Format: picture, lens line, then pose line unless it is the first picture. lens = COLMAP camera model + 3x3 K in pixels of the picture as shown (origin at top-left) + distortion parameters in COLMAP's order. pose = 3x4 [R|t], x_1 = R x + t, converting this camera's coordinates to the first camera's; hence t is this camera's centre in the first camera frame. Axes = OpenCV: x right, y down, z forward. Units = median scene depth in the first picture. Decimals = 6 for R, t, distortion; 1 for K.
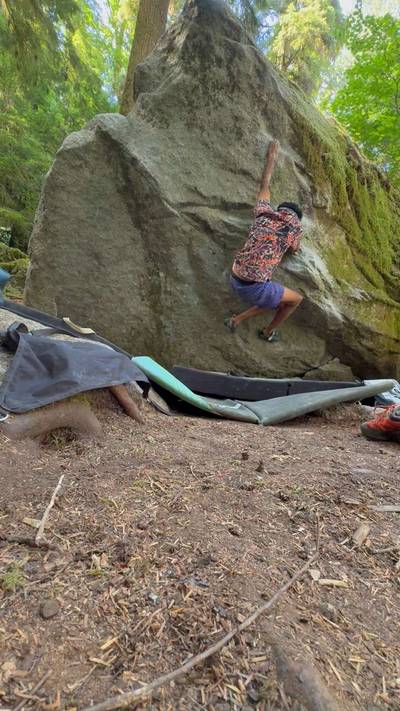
lens RADIAL K [[327.0, 0, 199.3], [0, 327.0, 355.9], [0, 0, 1]] dist [0.004023, 0.001007]
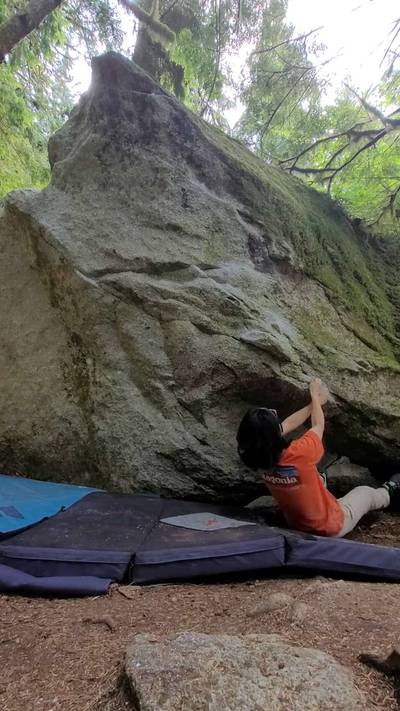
lens RADIAL K [[327.0, 0, 205.3], [0, 327.0, 354.2], [0, 0, 1]] dist [0.004023, 0.001007]
pose [[0.994788, -0.088827, -0.050076, 0.208760], [0.073196, 0.963950, -0.255817, -0.052207], [0.070994, 0.250818, 0.965427, 0.293631]]
